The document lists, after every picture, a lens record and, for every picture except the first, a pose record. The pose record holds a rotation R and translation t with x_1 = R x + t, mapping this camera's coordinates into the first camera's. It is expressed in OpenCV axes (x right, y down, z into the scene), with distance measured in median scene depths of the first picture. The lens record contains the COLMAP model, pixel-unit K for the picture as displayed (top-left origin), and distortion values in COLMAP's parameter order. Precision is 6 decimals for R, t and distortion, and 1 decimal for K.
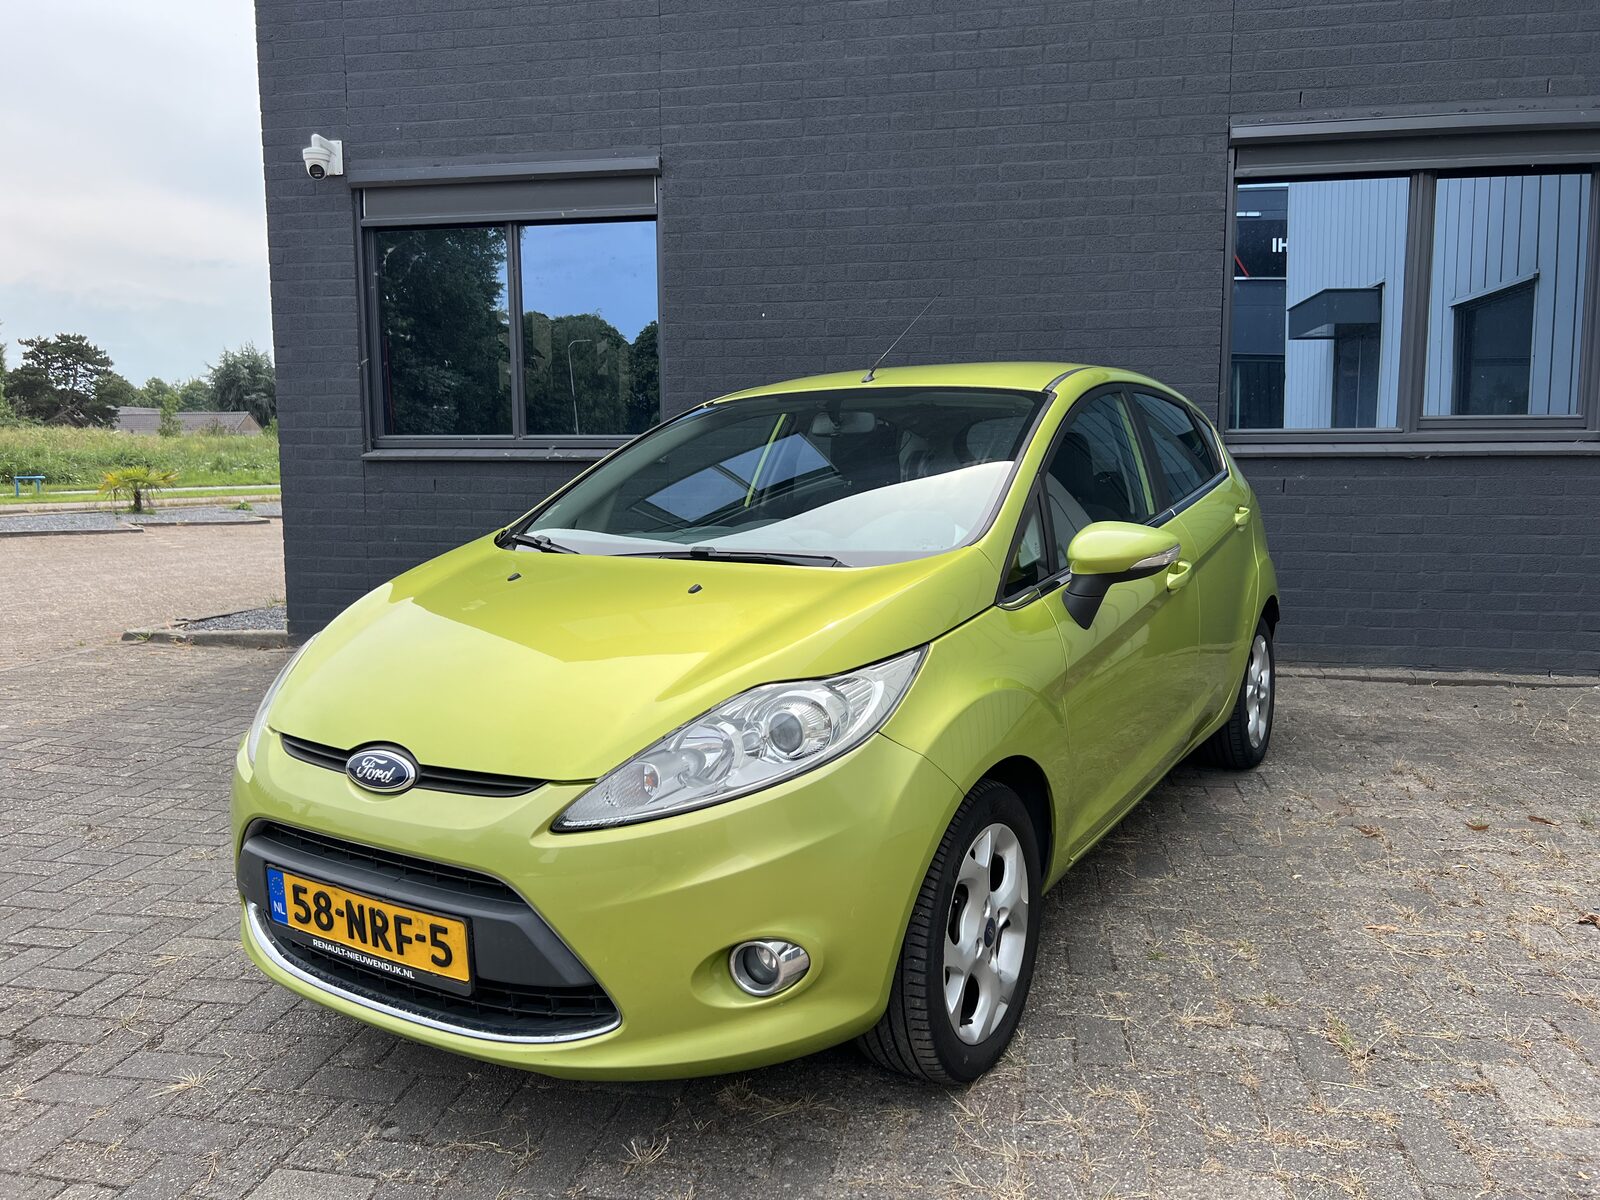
lens RADIAL K [[1214.3, 0, 800.0], [0, 1214.3, 600.0], [0, 0, 1]] dist [0.044271, -0.049789]
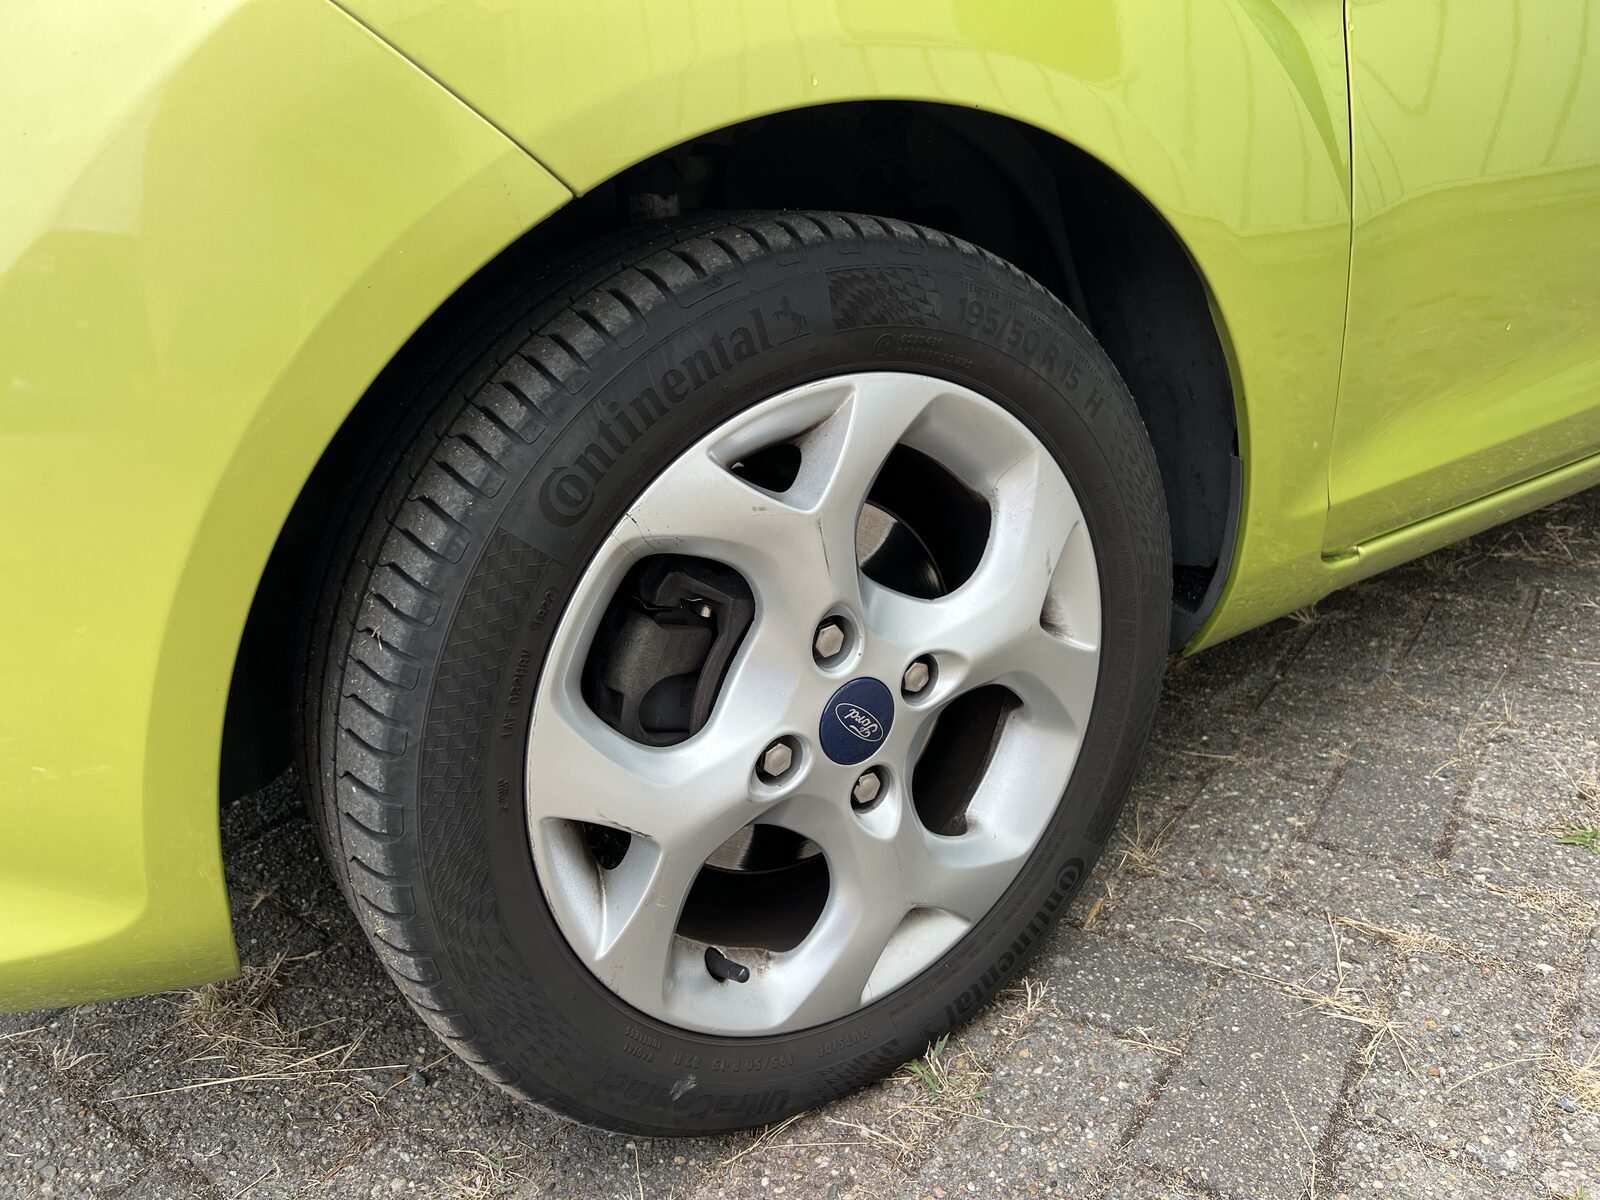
lens RADIAL K [[1214.3, 0, 800.0], [0, 1214.3, 600.0], [0, 0, 1]] dist [0.044271, -0.049789]
pose [[0.906932, 0.120371, -0.403715, 0.186990], [-0.015162, 0.967016, 0.254262, 0.116351], [0.421005, -0.224478, 0.878843, 0.515347]]
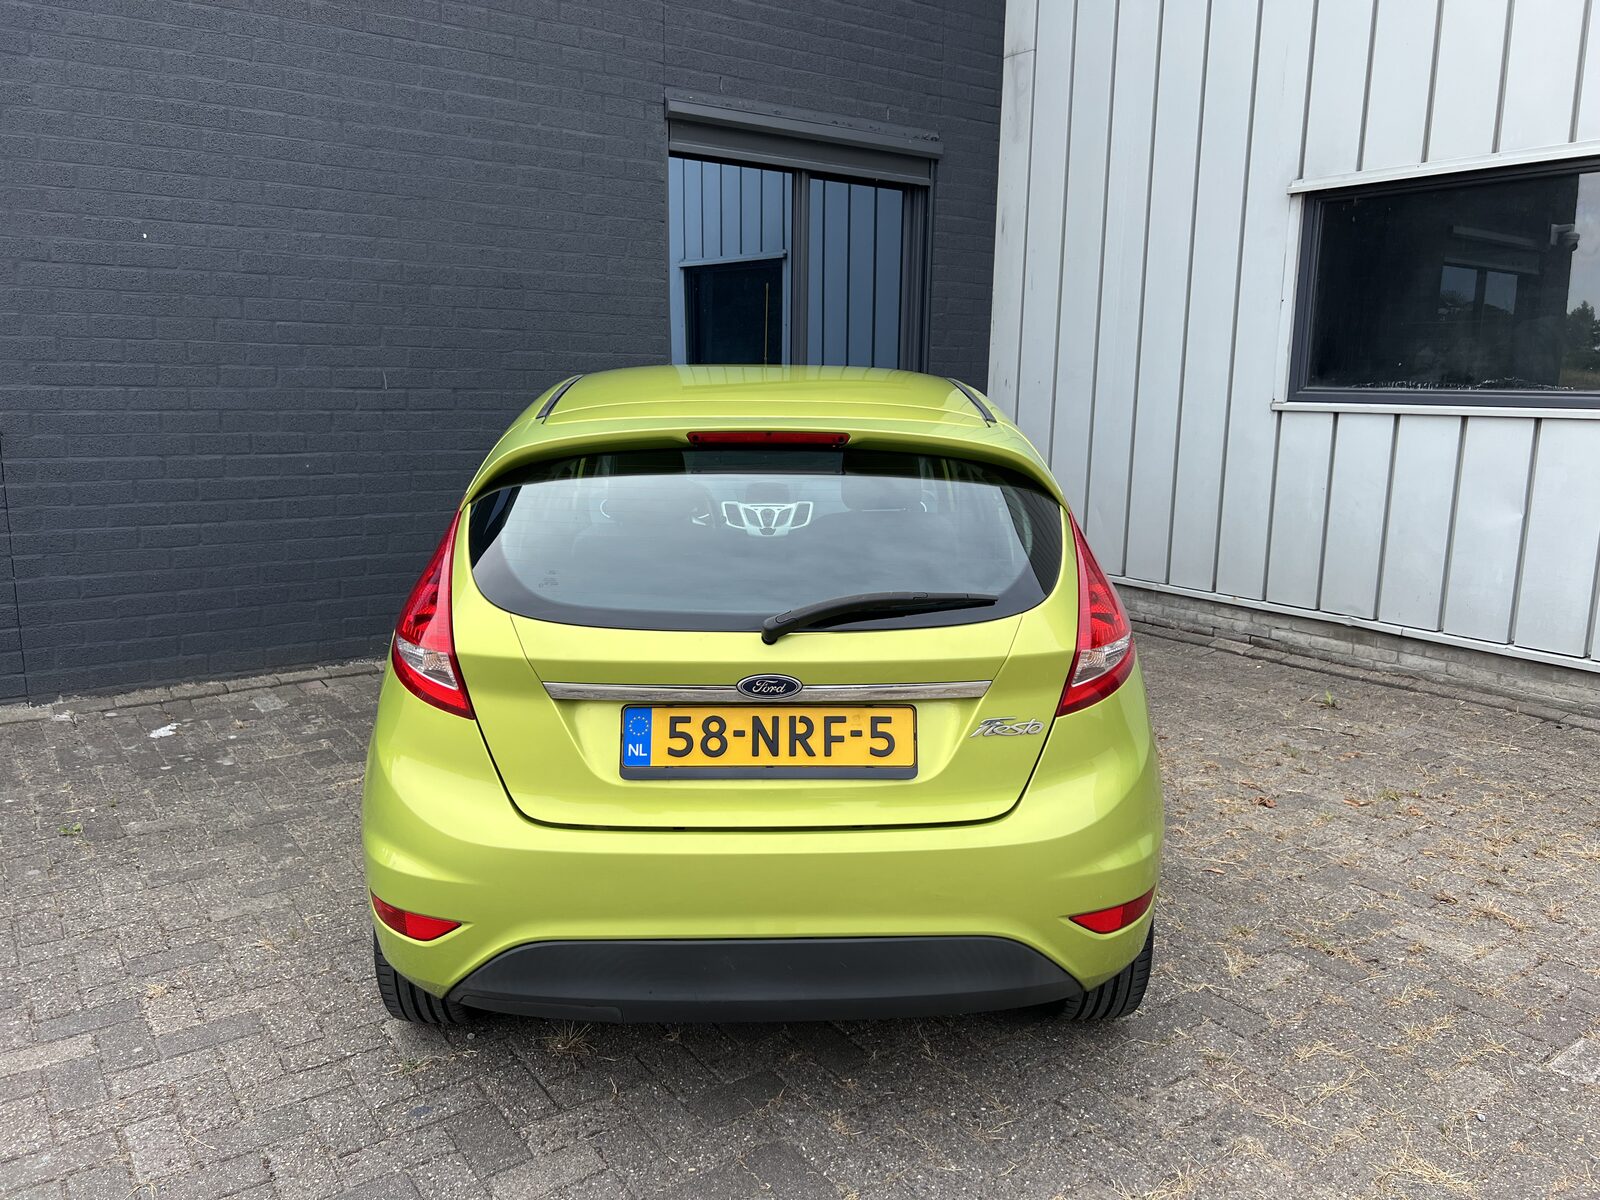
lens RADIAL K [[1213.7, 0, 803.7], [0, 1213.7, 604.7], [0, 0, 1]] dist [0.042800, -0.045901]
pose [[0.695164, -0.121053, 0.708585, -0.610670], [0.062238, 0.992153, 0.108438, -0.132558], [-0.716152, -0.031282, 0.697243, 0.361839]]
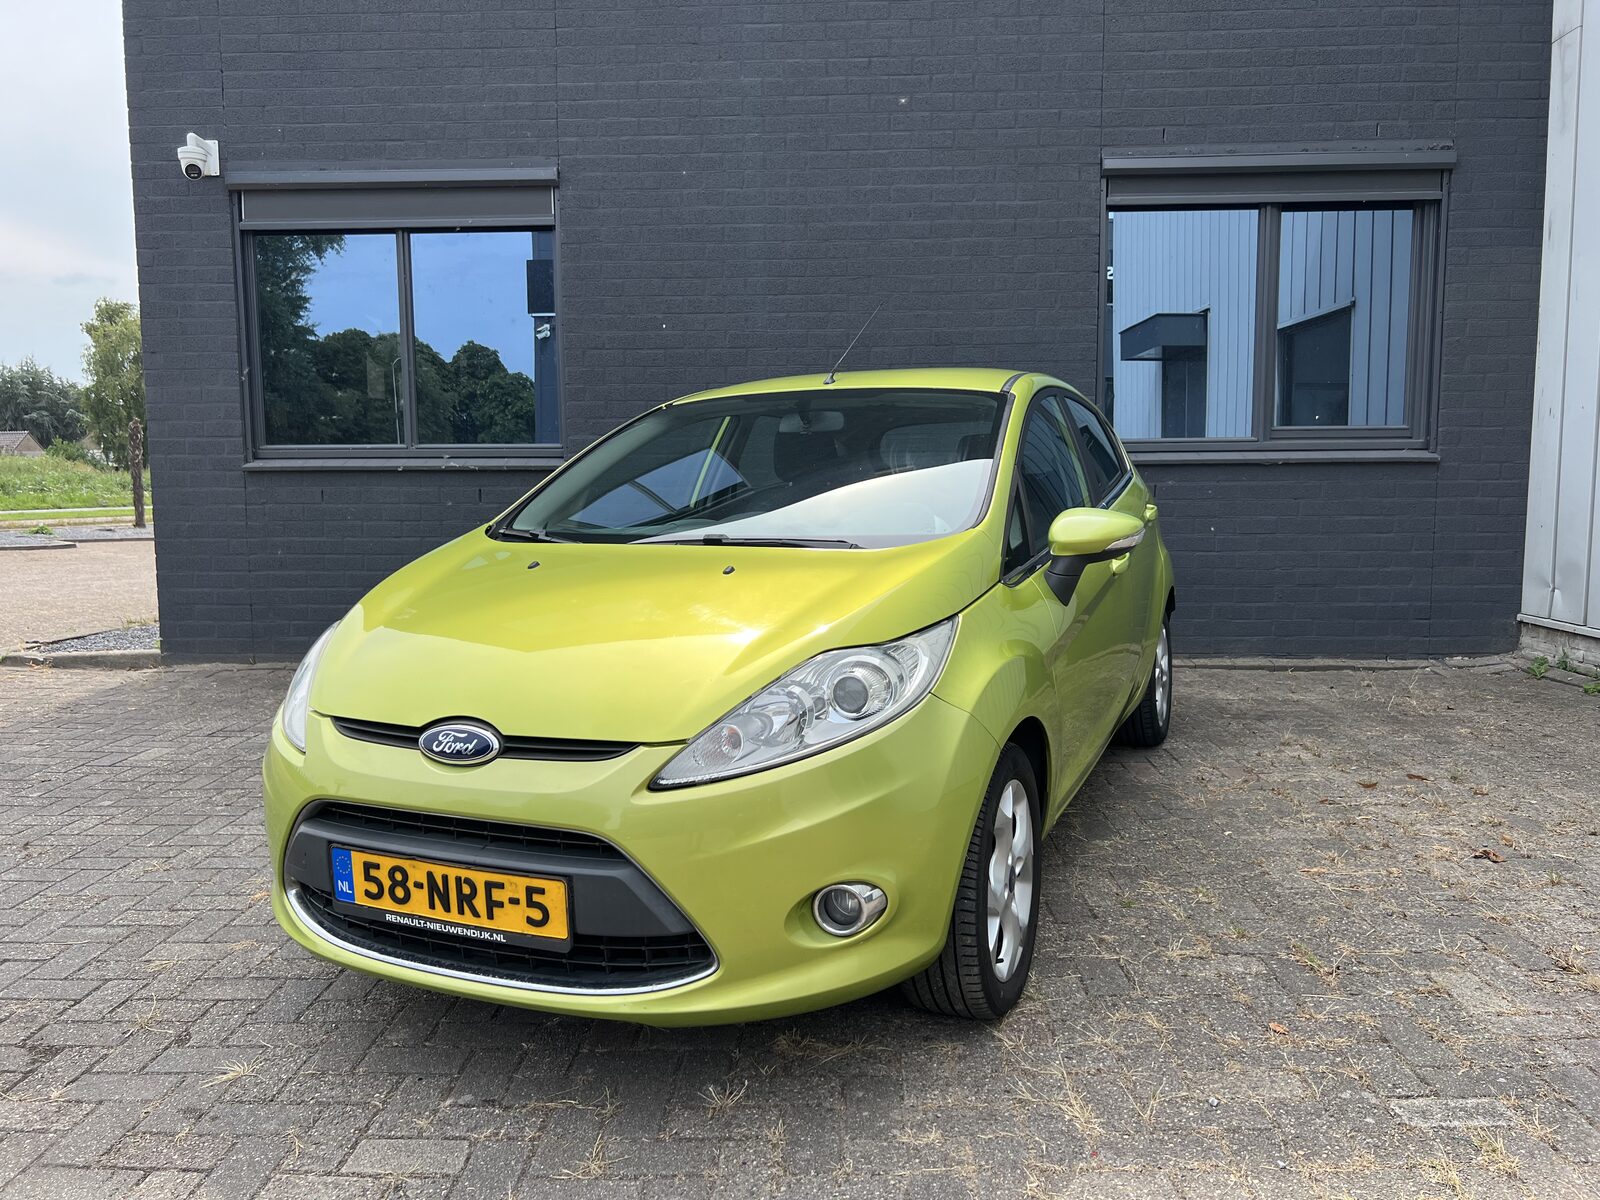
lens RADIAL K [[1213.7, 0, 803.7], [0, 1213.7, 604.7], [0, 0, 1]] dist [0.042800, -0.045901]
pose [[0.989510, -0.018704, 0.143248, -0.127427], [0.020639, 0.999715, -0.012032, 0.025746], [-0.142982, 0.014862, 0.989614, -0.038626]]
